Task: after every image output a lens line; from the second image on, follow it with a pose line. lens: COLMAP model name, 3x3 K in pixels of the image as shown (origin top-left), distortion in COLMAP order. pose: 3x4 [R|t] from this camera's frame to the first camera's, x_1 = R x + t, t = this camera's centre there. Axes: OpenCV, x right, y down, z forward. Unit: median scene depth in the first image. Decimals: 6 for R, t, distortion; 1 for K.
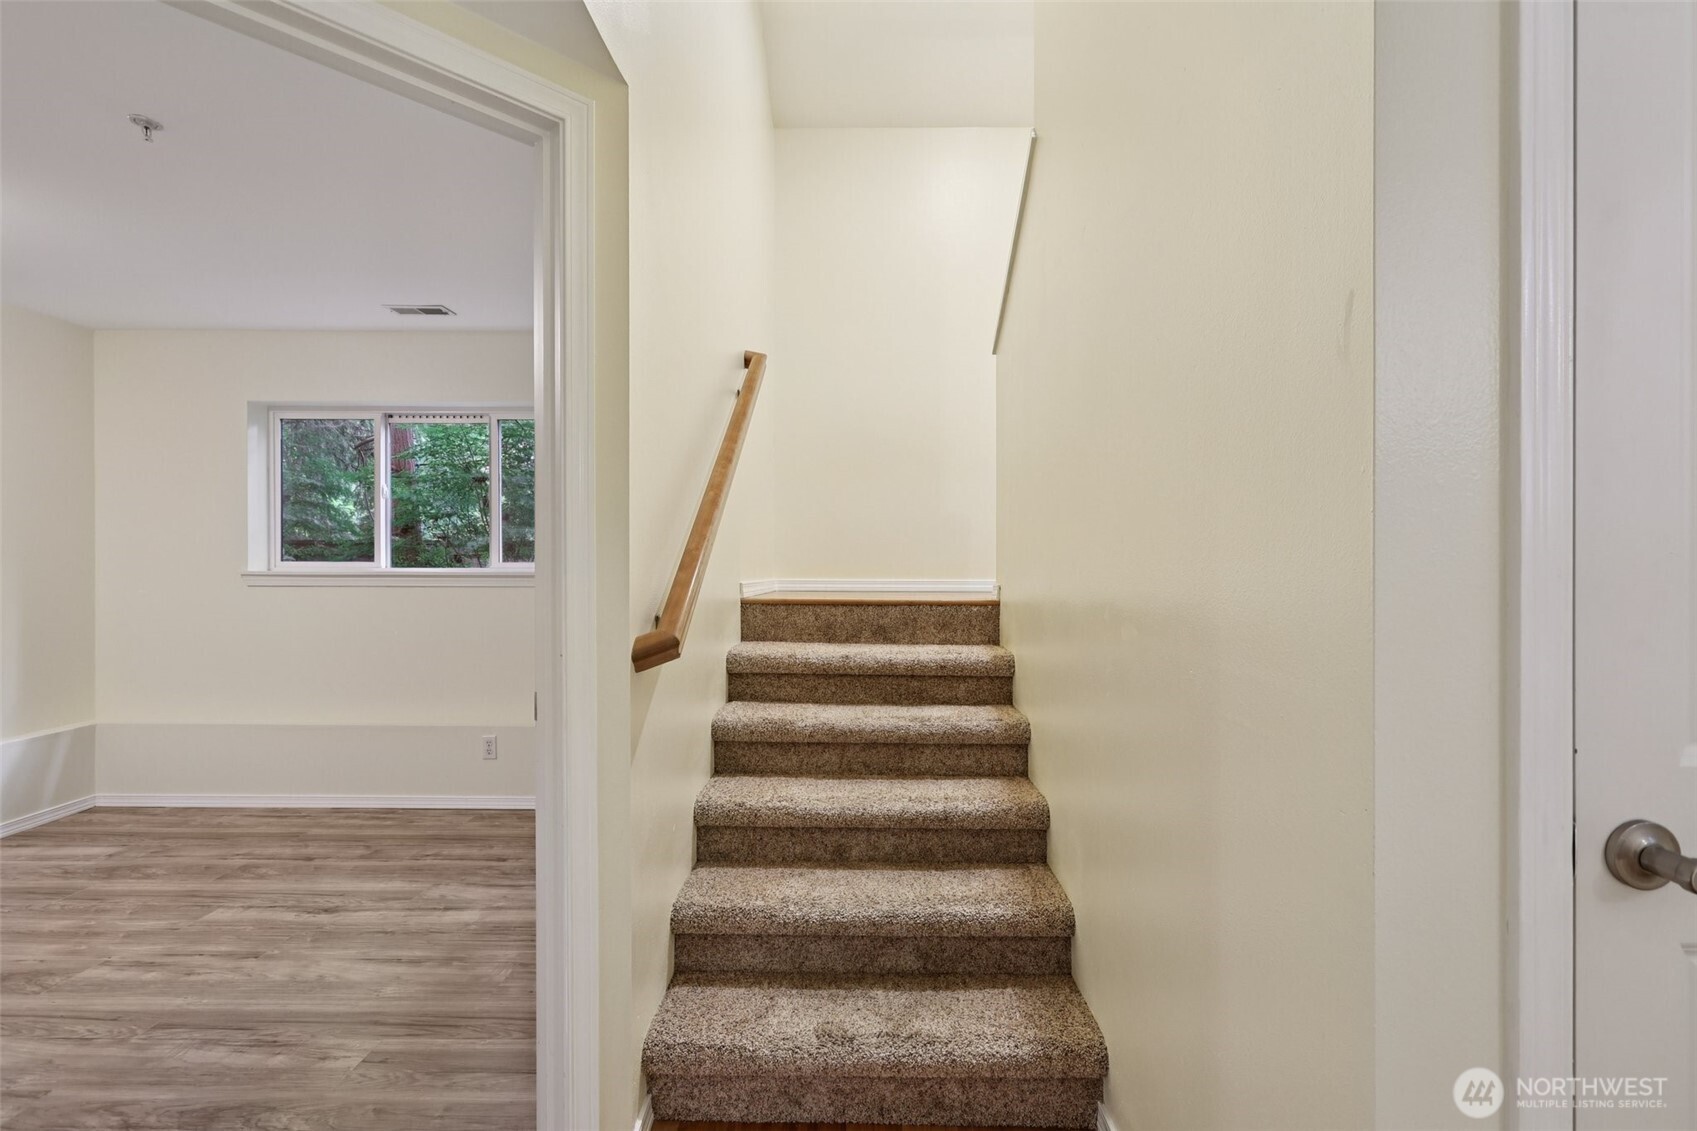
lens RADIAL K [[777.9, 0, 852.1], [0, 777.9, 563.6], [0, 0, 1]] dist [-0.001088, 0.000237]
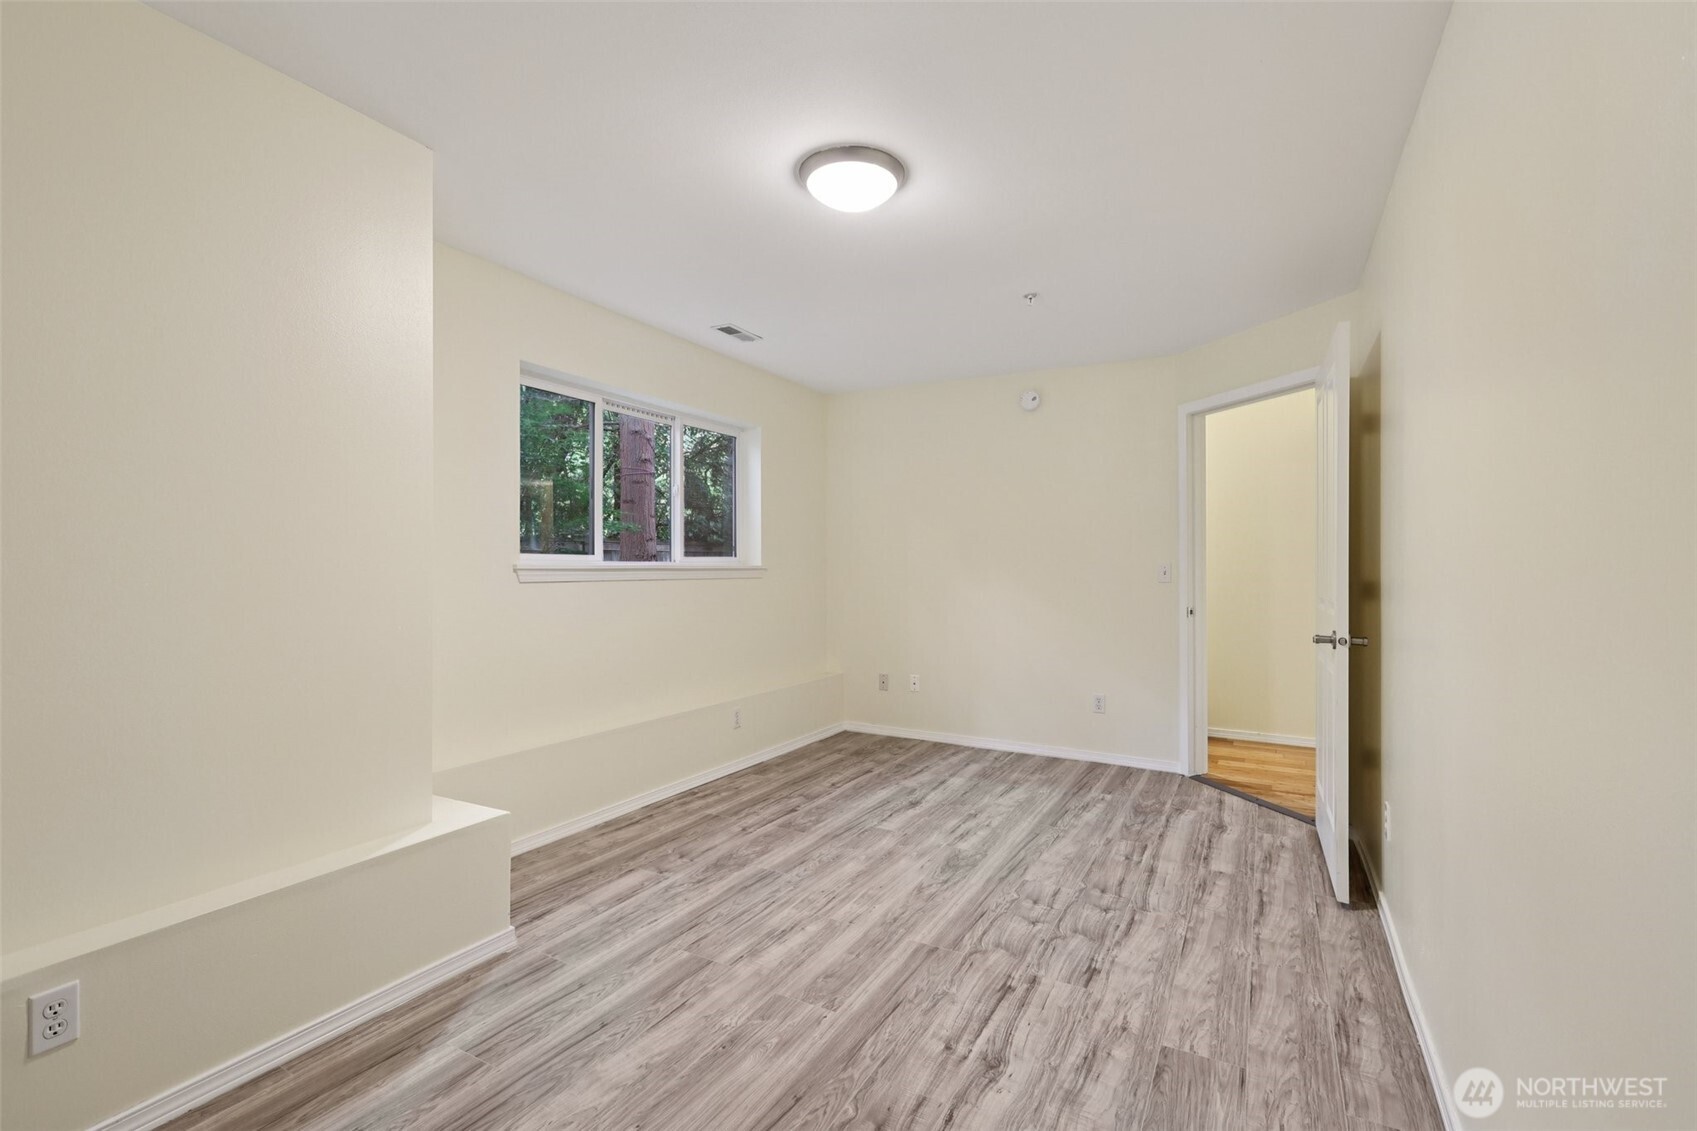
lens RADIAL K [[777.9, 0, 848.0], [0, 777.9, 568.0], [0, 0, 1]] dist [-0.001088, 0.000237]
pose [[0.463777, -0.000483, 0.885952, -1.795084], [-0.007910, 0.999958, 0.004686, 0.009077], [-0.885917, -0.009181, 0.463753, 0.408189]]
